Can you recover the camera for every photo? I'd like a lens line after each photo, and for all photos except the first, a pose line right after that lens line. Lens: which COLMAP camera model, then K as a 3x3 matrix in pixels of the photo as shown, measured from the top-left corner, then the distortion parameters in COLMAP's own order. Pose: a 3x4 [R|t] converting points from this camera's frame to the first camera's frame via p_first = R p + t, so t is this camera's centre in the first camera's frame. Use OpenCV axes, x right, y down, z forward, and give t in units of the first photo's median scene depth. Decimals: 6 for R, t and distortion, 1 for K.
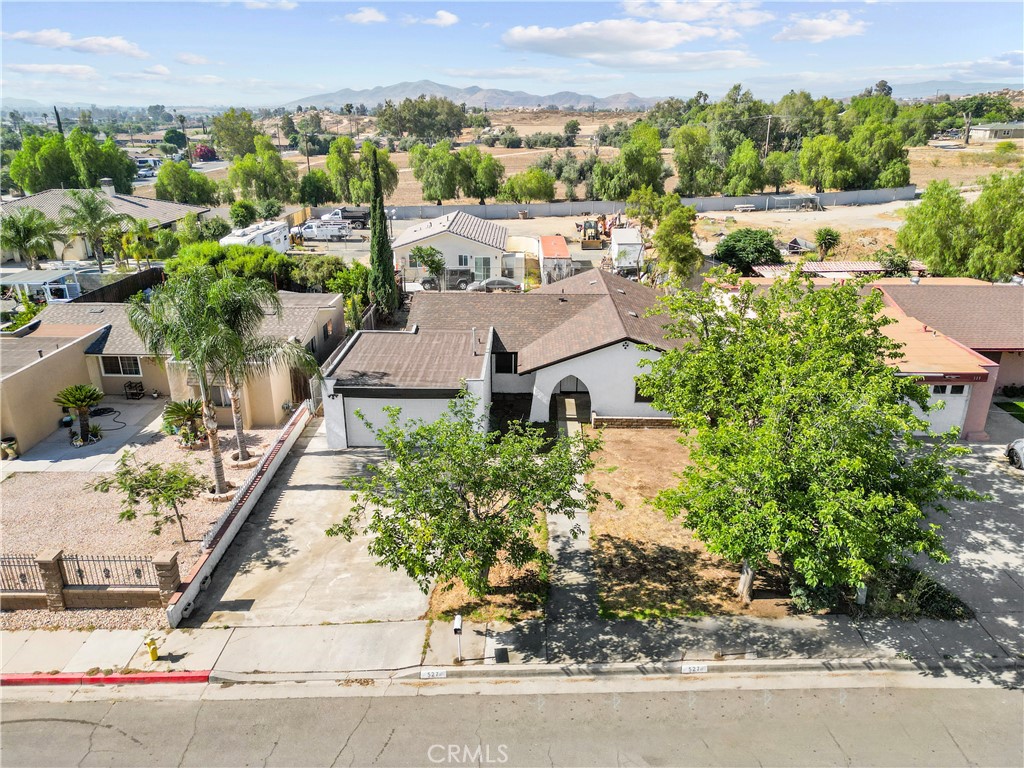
lens RADIAL K [[719.5, 0, 508.1], [0, 719.5, 383.1], [0, 0, 1]] dist [0.068959, -0.065507]
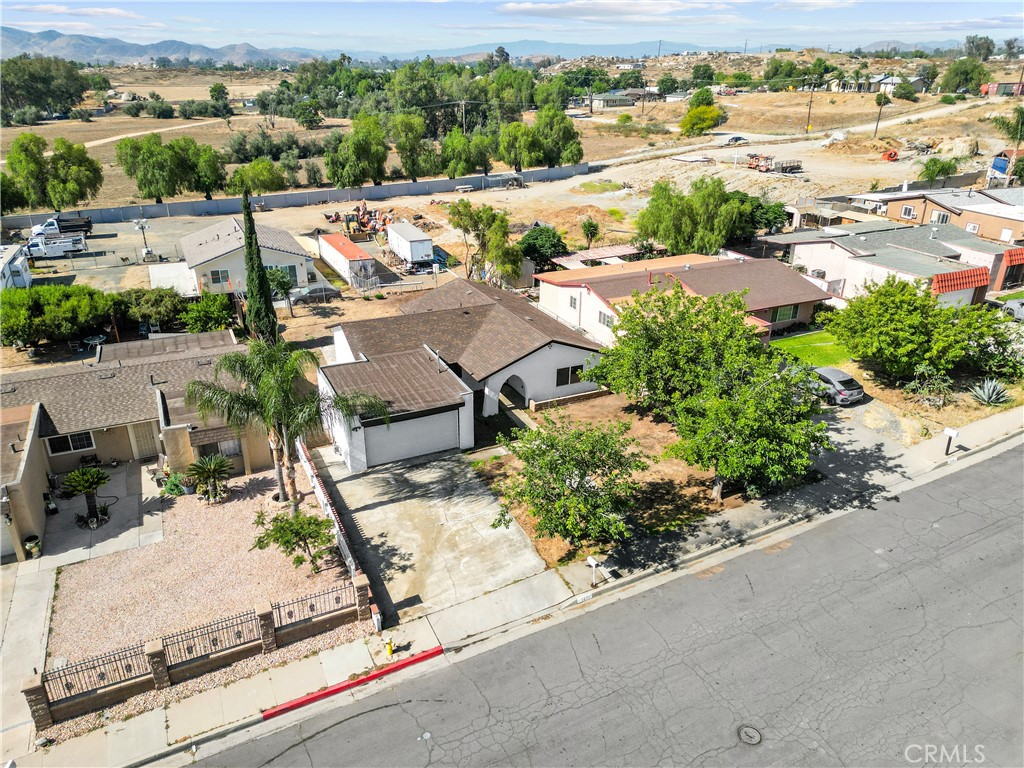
lens RADIAL K [[719.5, 0, 508.1], [0, 719.5, 383.1], [0, 0, 1]] dist [0.068959, -0.065507]
pose [[0.890157, -0.177917, 0.419484, -0.483359], [0.154467, 0.983933, 0.089533, -0.118085], [-0.428673, -0.014902, 0.903337, -0.166949]]
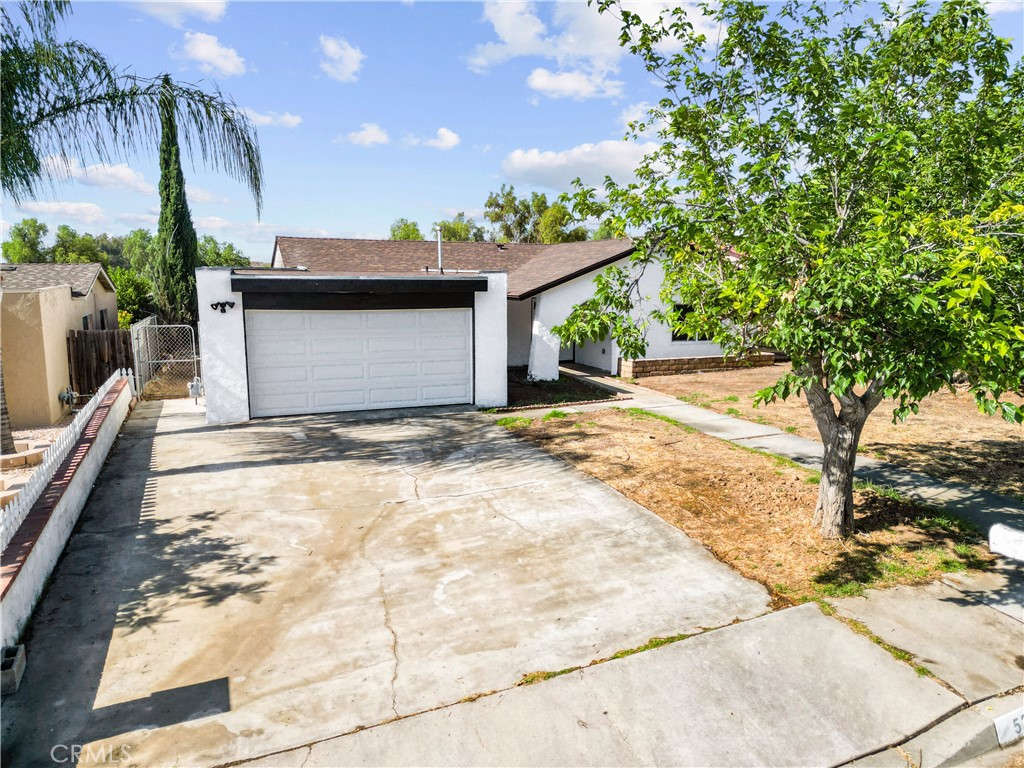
lens RADIAL K [[719.5, 0, 508.1], [0, 719.5, 383.1], [0, 0, 1]] dist [0.068959, -0.065507]
pose [[0.918752, -0.055904, 0.390858, -0.249966], [0.137038, 0.973538, -0.182877, 0.178508], [-0.370291, 0.221581, 0.902101, 0.474450]]
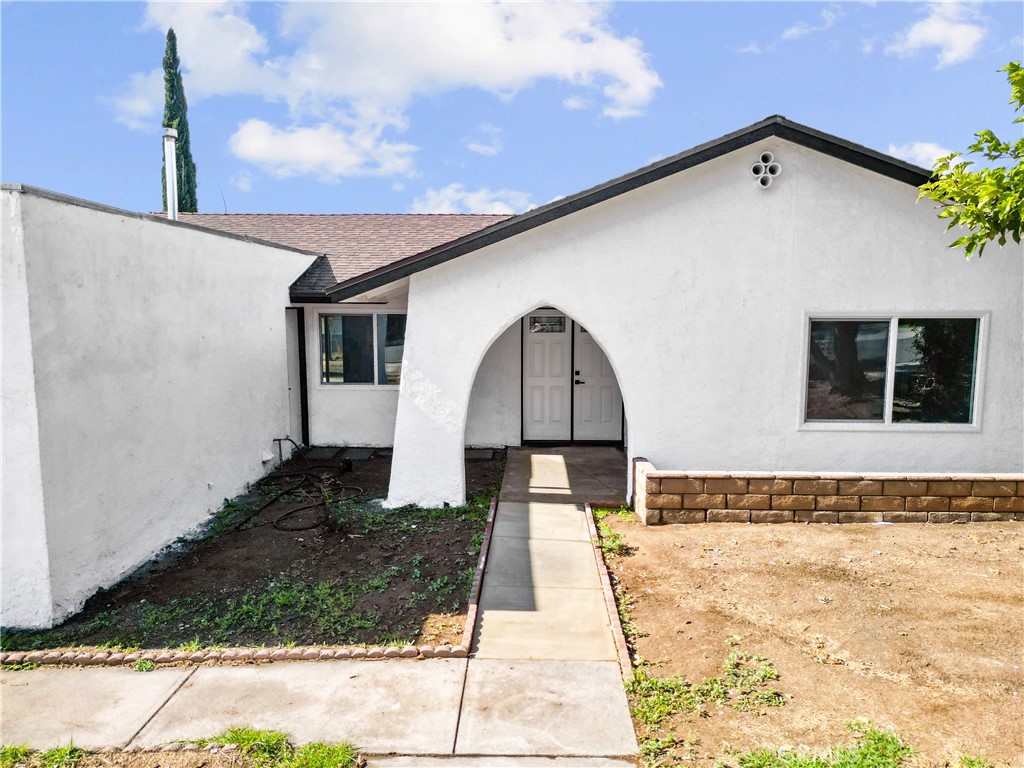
lens RADIAL K [[719.5, 0, 508.1], [0, 719.5, 383.1], [0, 0, 1]] dist [0.068959, -0.065507]
pose [[0.999990, -0.004283, 0.001085, 0.077392], [0.004418, 0.965428, -0.260634, 0.082946], [0.000068, 0.260636, 0.965437, 0.797724]]
